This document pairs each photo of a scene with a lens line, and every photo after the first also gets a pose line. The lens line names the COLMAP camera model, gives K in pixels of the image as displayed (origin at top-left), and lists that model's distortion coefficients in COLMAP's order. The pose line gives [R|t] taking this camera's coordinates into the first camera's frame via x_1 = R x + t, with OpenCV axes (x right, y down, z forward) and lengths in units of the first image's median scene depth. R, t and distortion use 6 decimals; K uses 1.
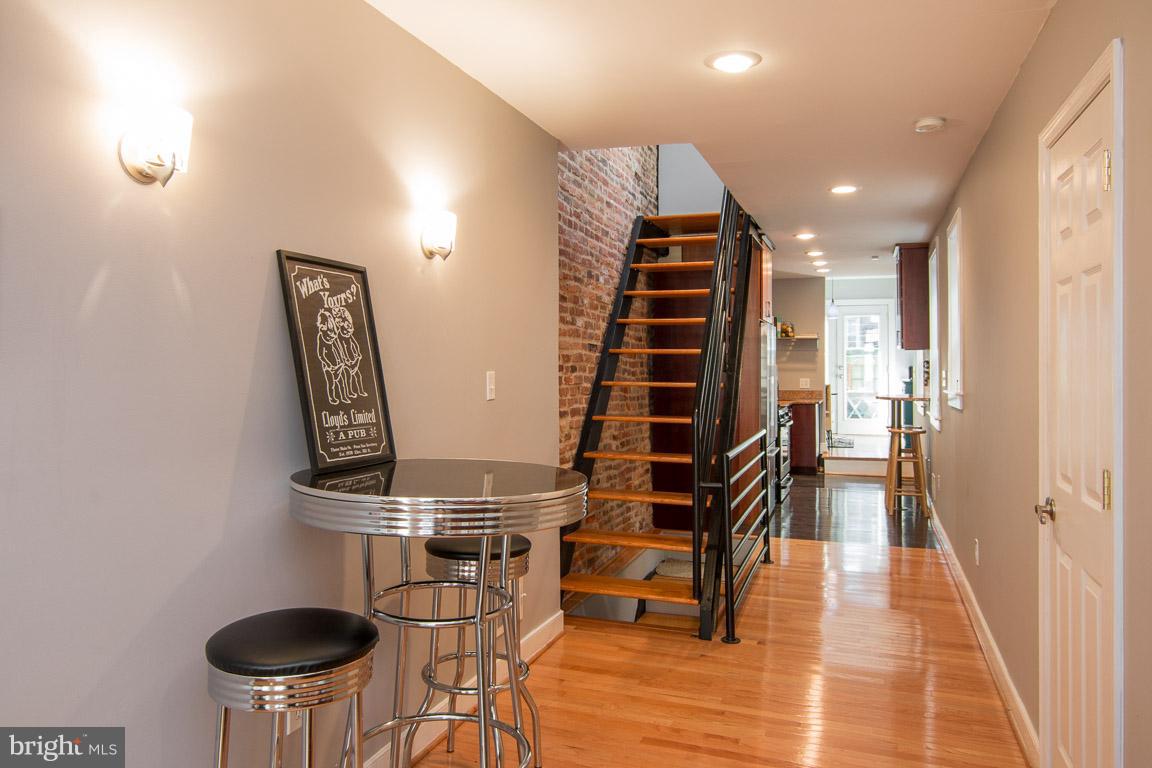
lens RADIAL K [[826.8, 0, 566.3], [0, 826.8, 356.7], [0, 0, 1]] dist [-0.002611, 0.003422]
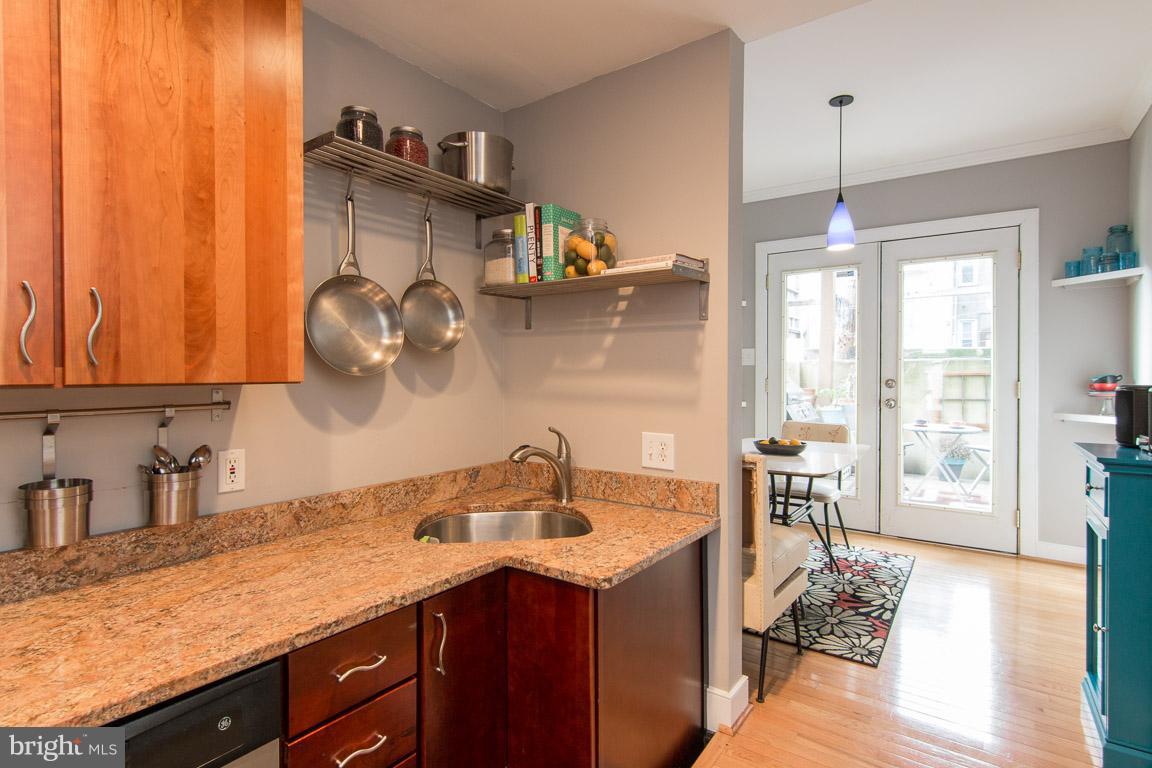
lens RADIAL K [[584.9, 0, 570.9], [0, 584.9, 378.1], [0, 0, 1]] dist [-0.000239, -0.001096]
pose [[0.962138, 0.001913, -0.272556, 0.432171], [0.003800, 0.999784, 0.020433, 0.006370], [0.272537, -0.020695, 0.961923, 1.118834]]
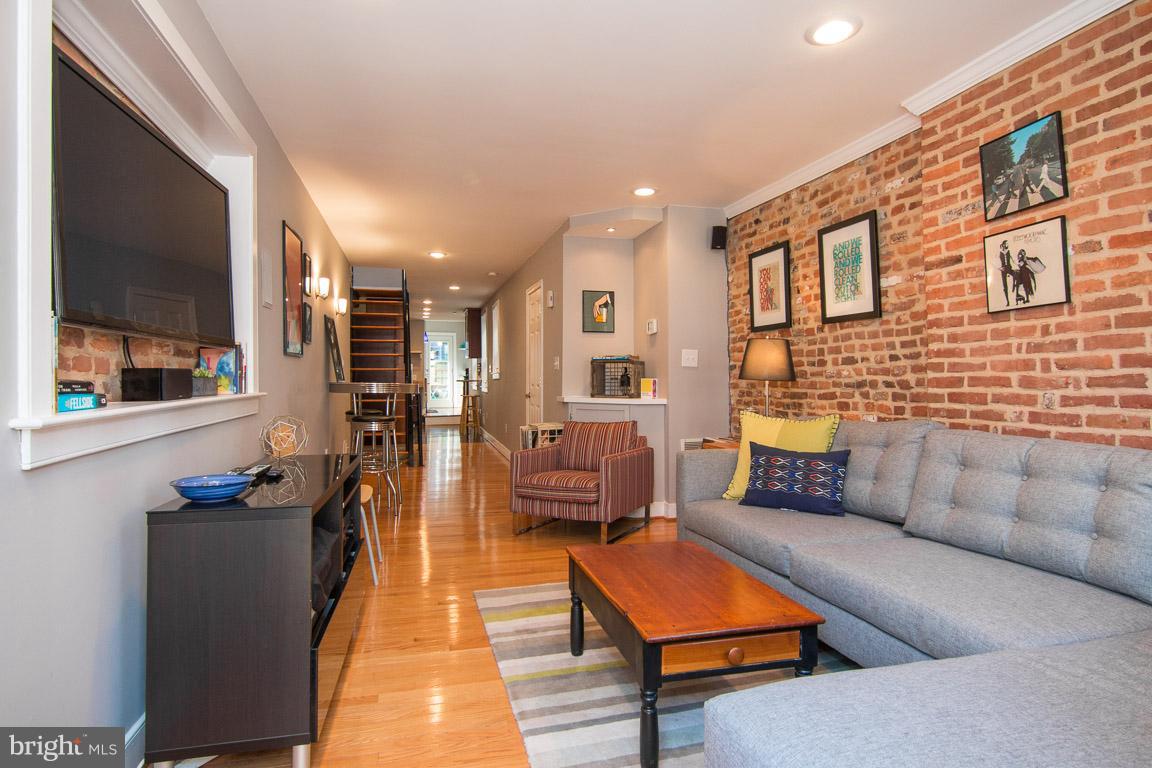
lens RADIAL K [[584.9, 0, 583.1], [0, 584.9, 371.7], [0, 0, 1]] dist [-0.000239, -0.001096]
pose [[0.812202, 0.001265, 0.583375, -0.230817], [-0.002398, 0.999996, 0.001169, 0.024877], [-0.583372, -0.002349, 0.812202, -0.392473]]
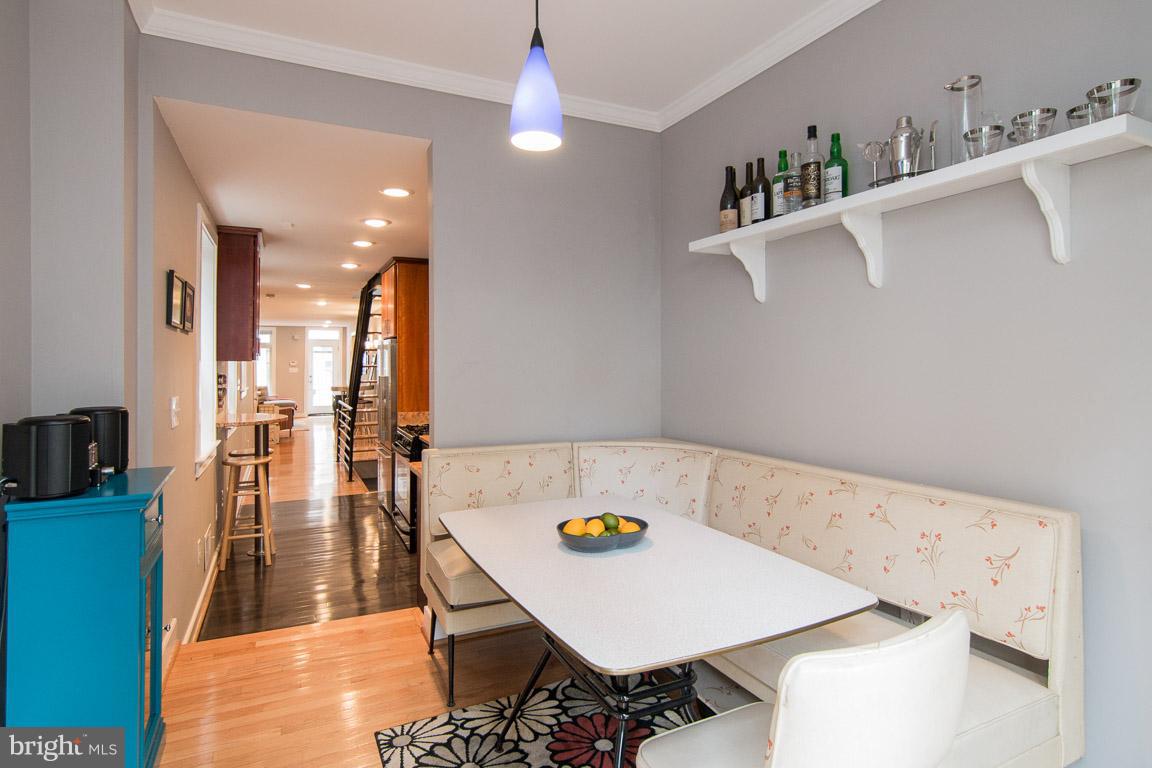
lens RADIAL K [[584.9, 0, 562.7], [0, 584.9, 367.5], [0, 0, 1]] dist [-0.000239, -0.001096]
pose [[-0.703657, 0.002687, -0.710535, 0.622266], [0.005908, 0.999980, -0.002069, 0.000981], [0.710516, -0.005654, -0.703659, 1.676685]]
